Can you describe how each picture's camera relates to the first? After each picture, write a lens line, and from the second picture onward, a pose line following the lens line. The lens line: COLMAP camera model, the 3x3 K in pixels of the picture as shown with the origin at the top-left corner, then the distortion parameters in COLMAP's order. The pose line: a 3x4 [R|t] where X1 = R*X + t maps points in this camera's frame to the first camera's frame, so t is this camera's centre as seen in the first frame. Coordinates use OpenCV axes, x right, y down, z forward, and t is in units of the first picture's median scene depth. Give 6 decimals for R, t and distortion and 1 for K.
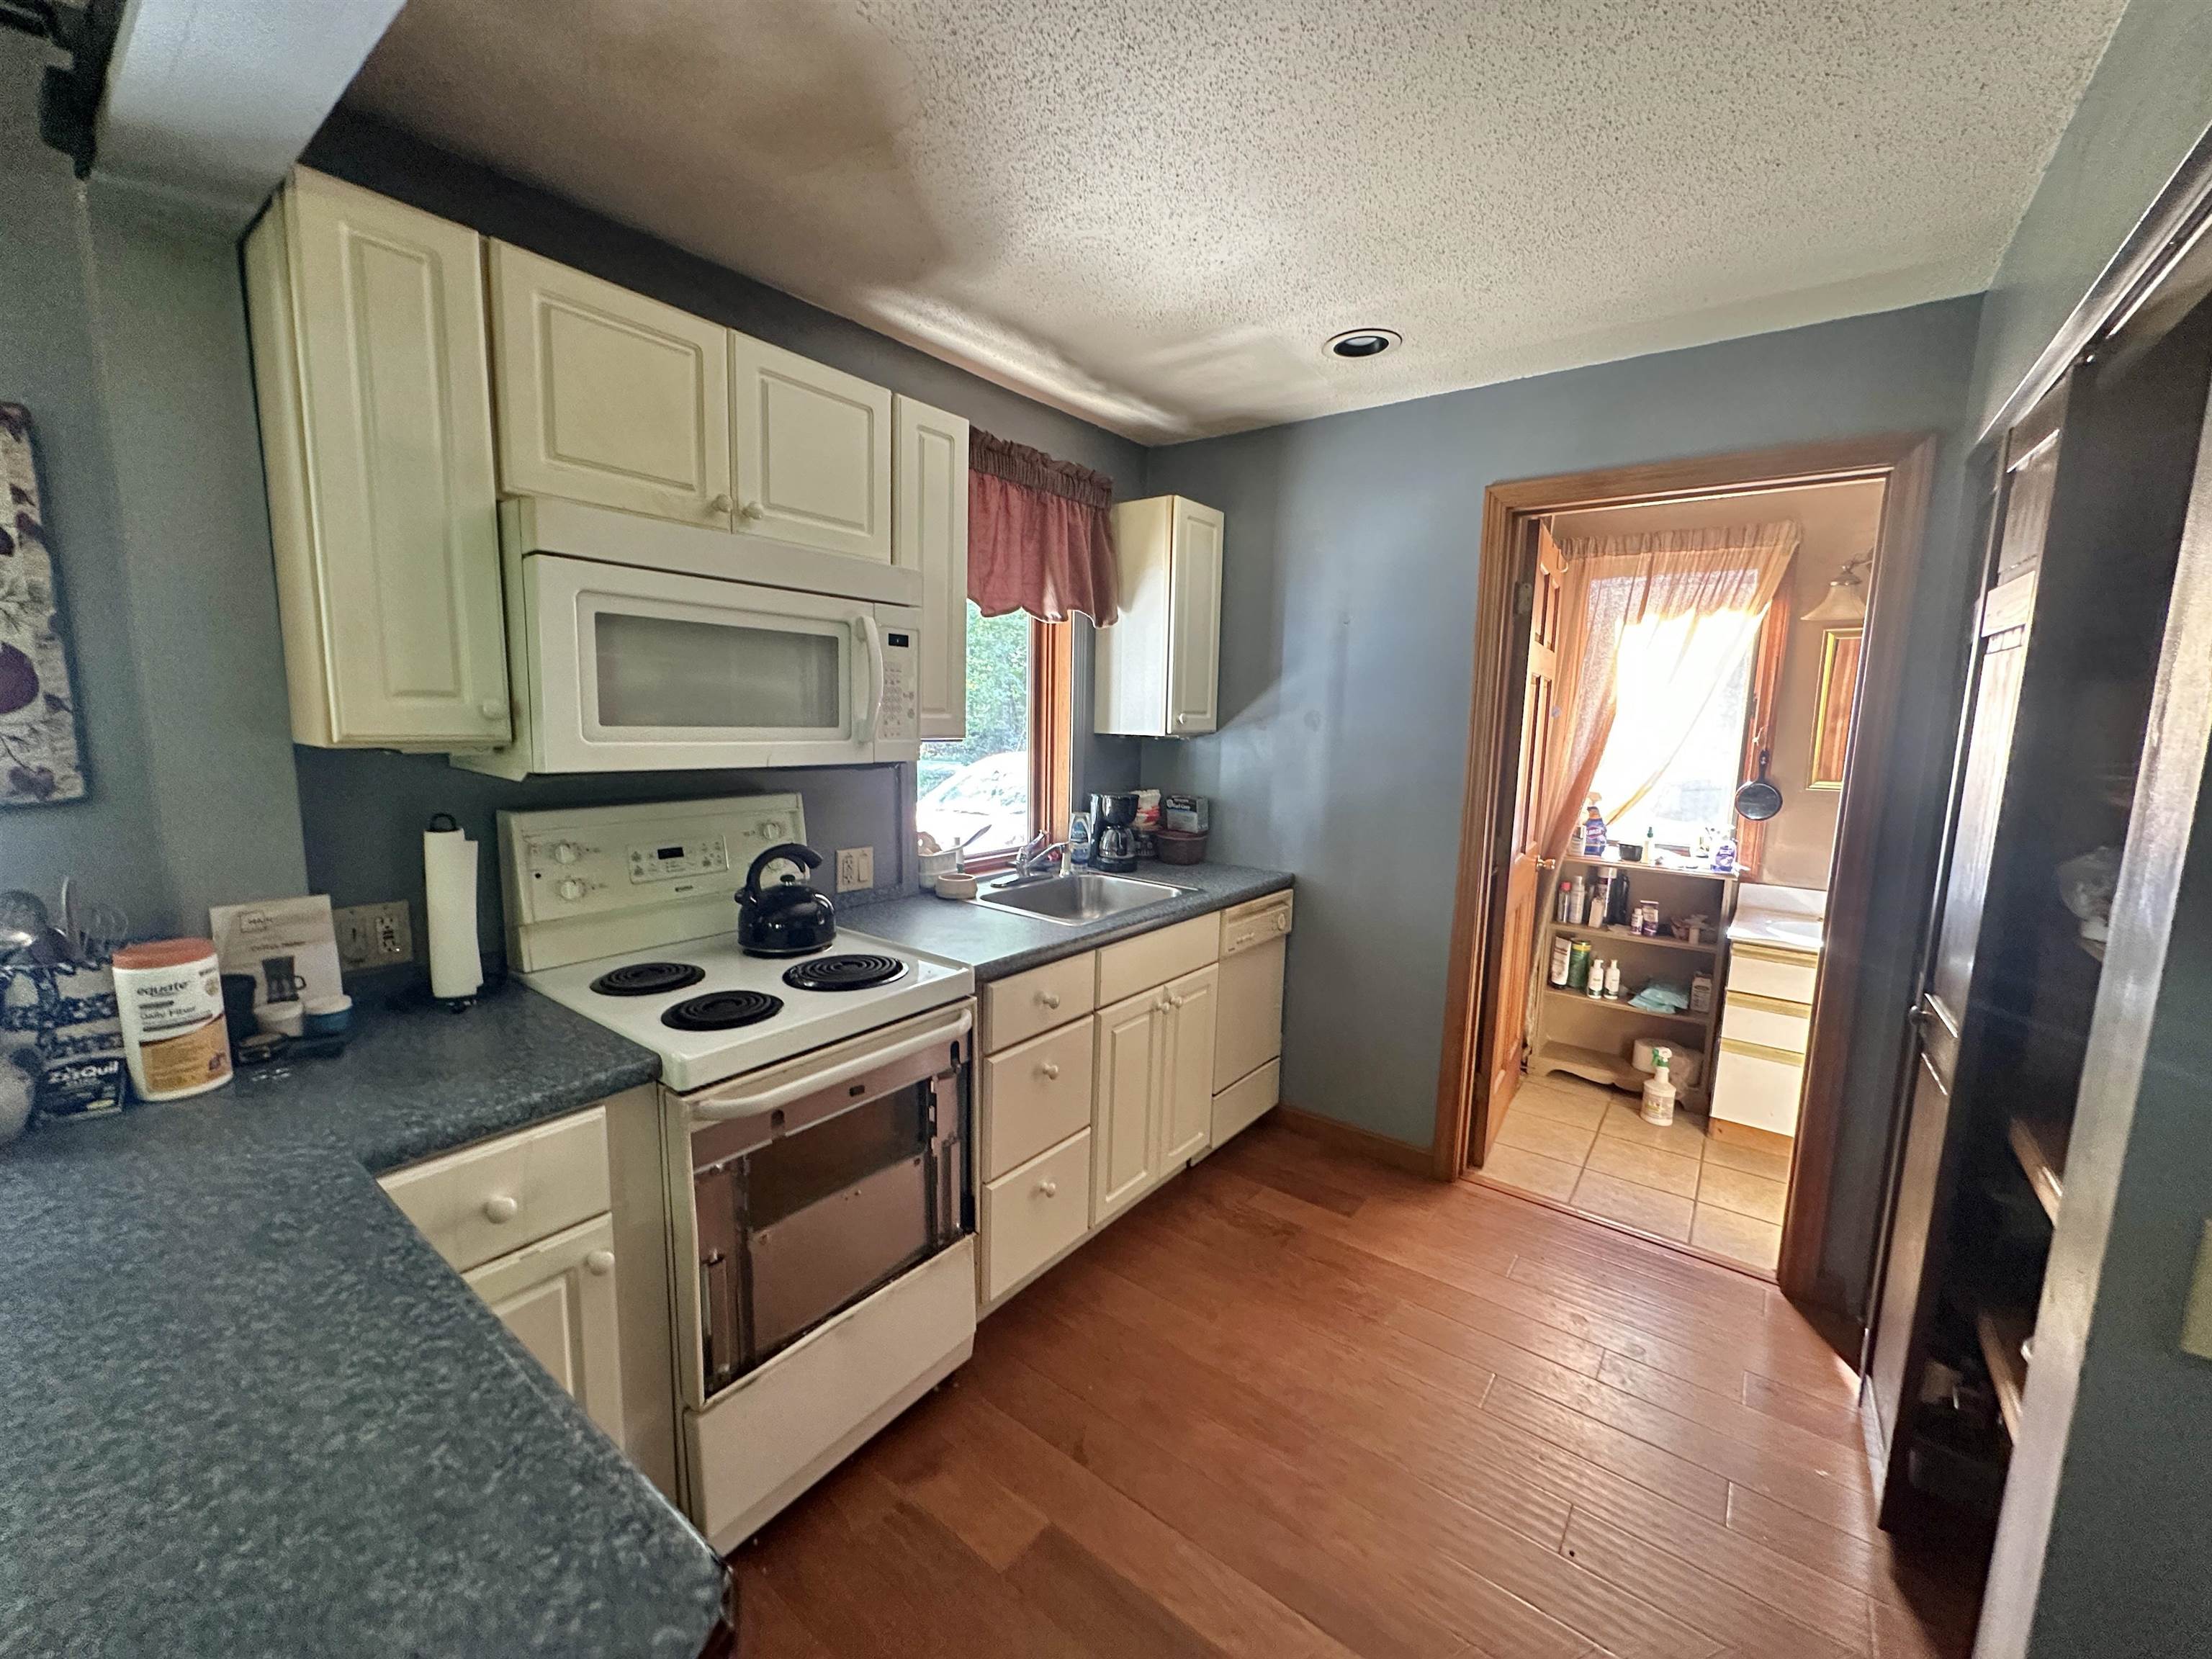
lens RADIAL K [[879.7, 0, 1122.2], [0, 879.7, 836.8], [0, 0, 1]] dist [-0.003096, 0.001198]
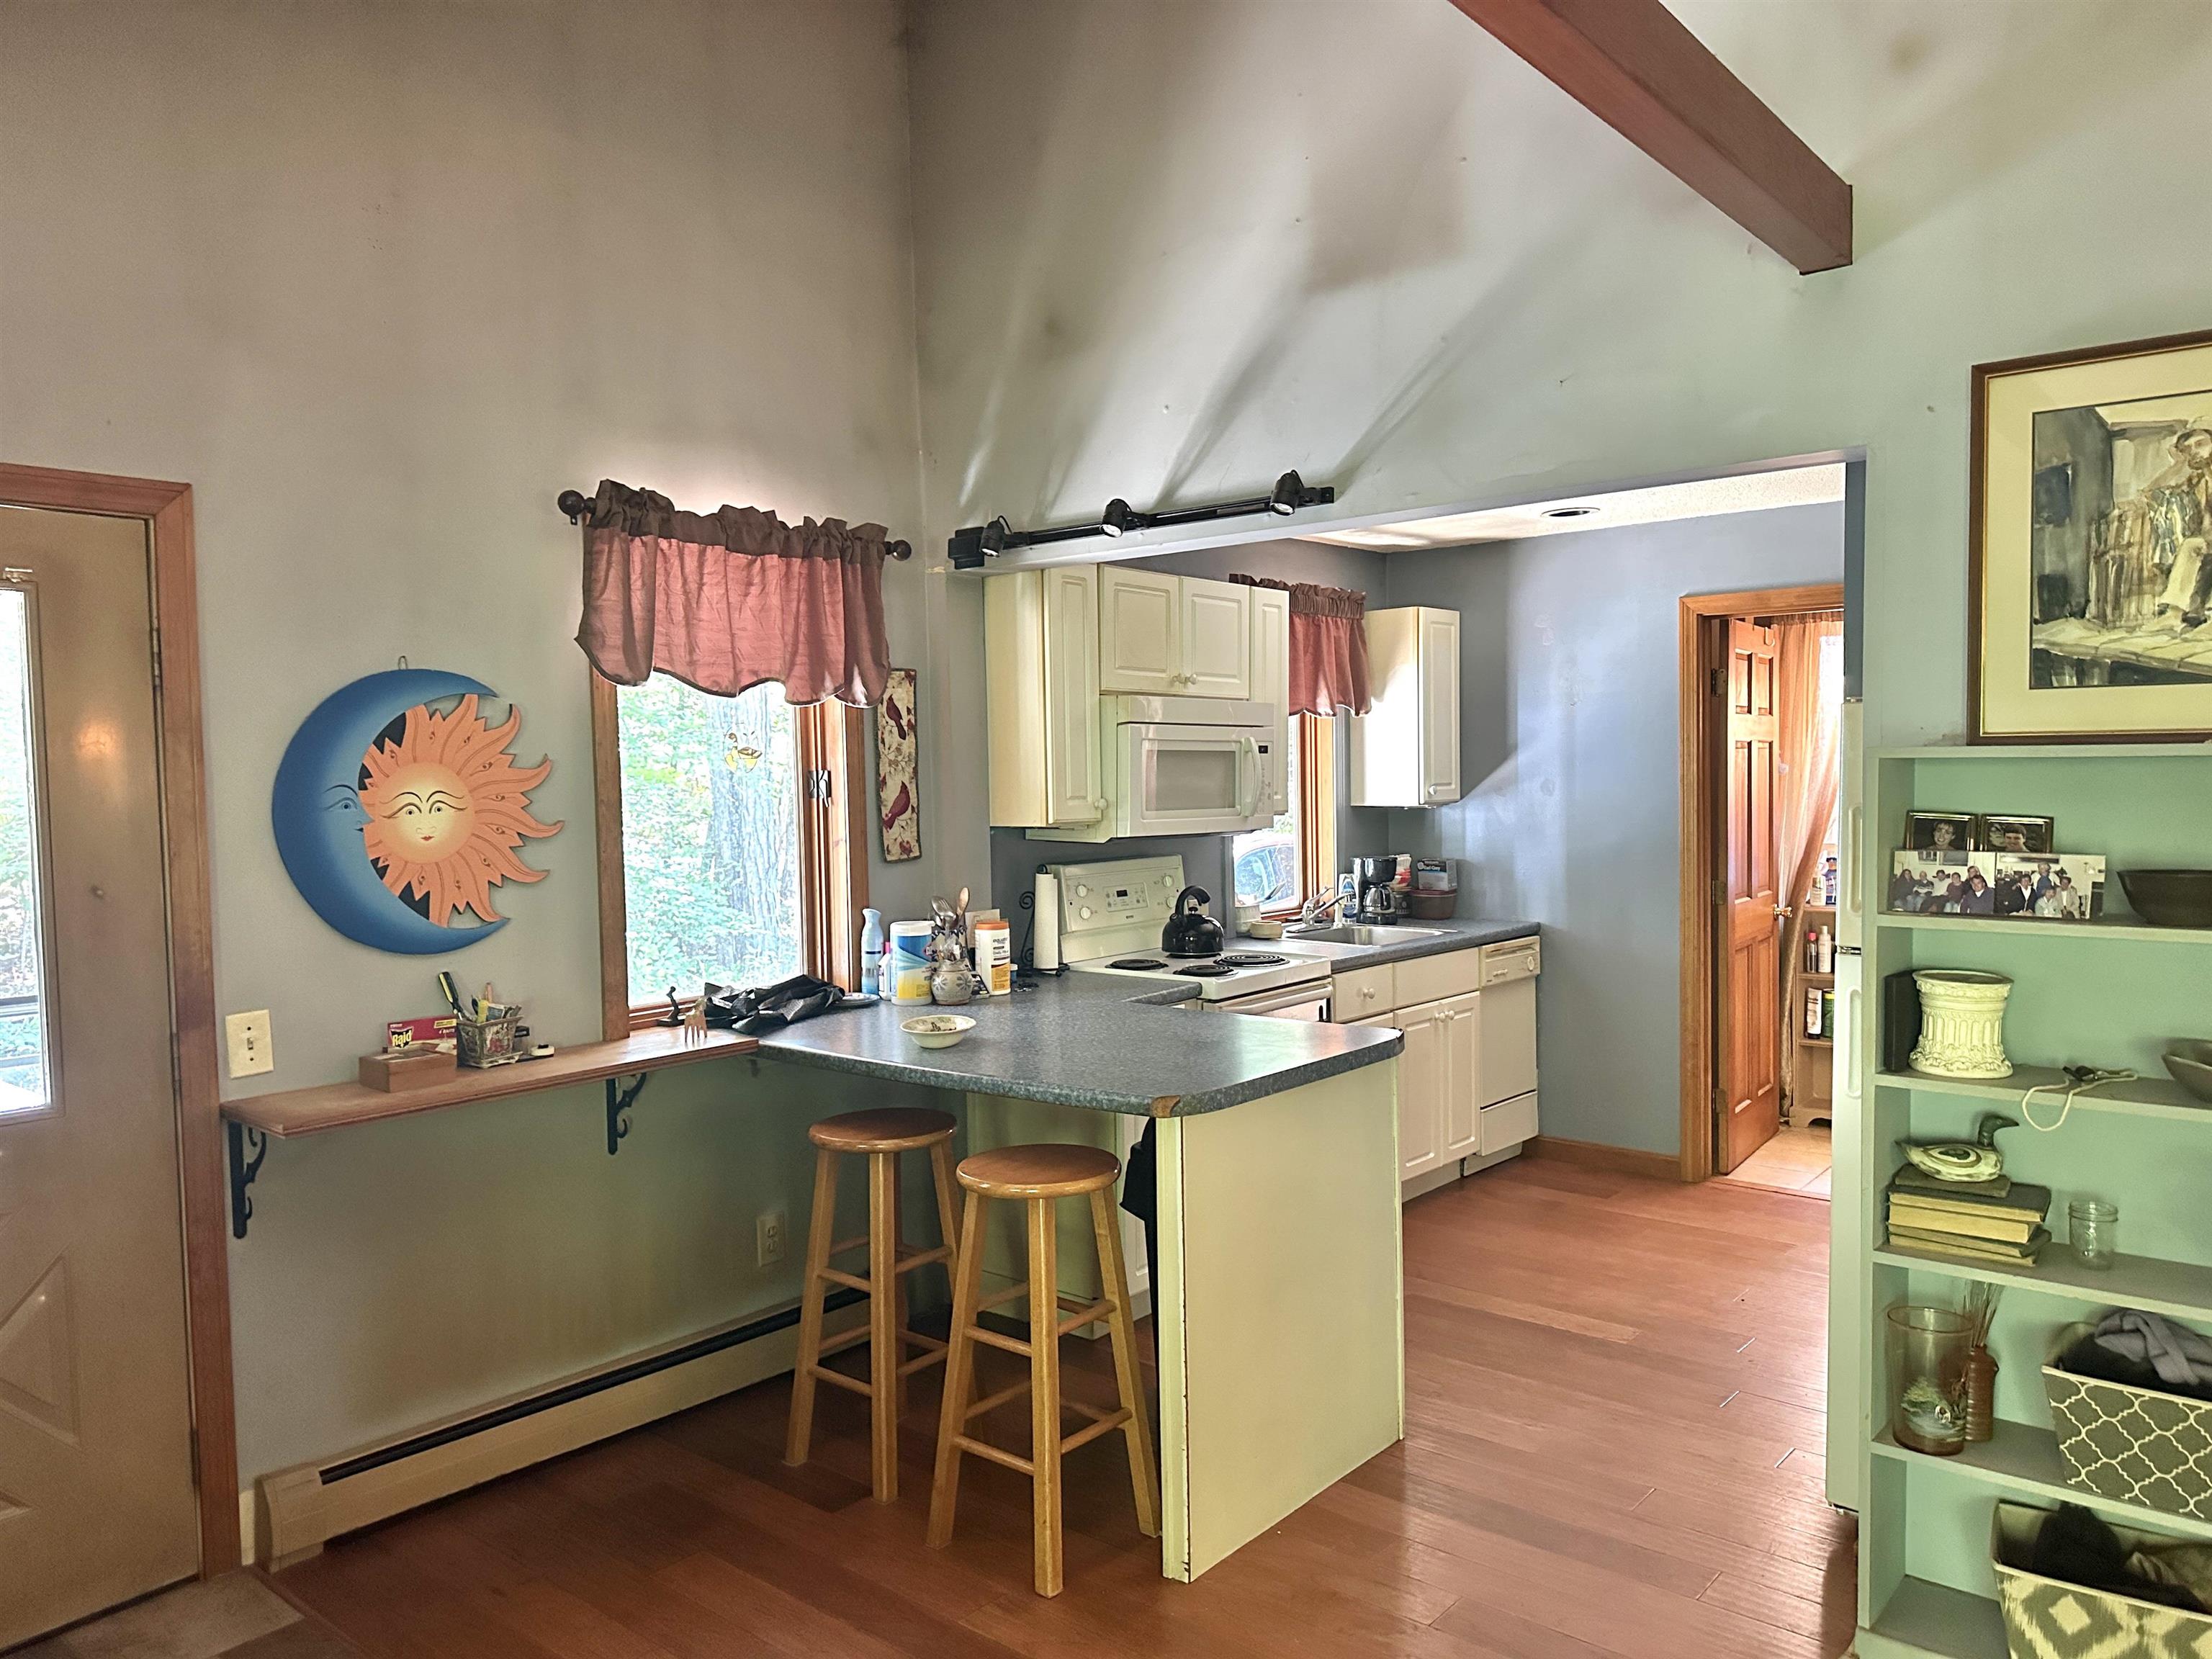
lens RADIAL K [[1551.9, 0, 1081.9], [0, 1551.9, 834.5], [0, 0, 1]] dist [0.044432, -0.054304]
pose [[0.995550, -0.035076, -0.087469, -0.215035], [0.026162, 0.994538, -0.101045, 0.118691], [0.090535, 0.098307, 0.991029, -1.068965]]
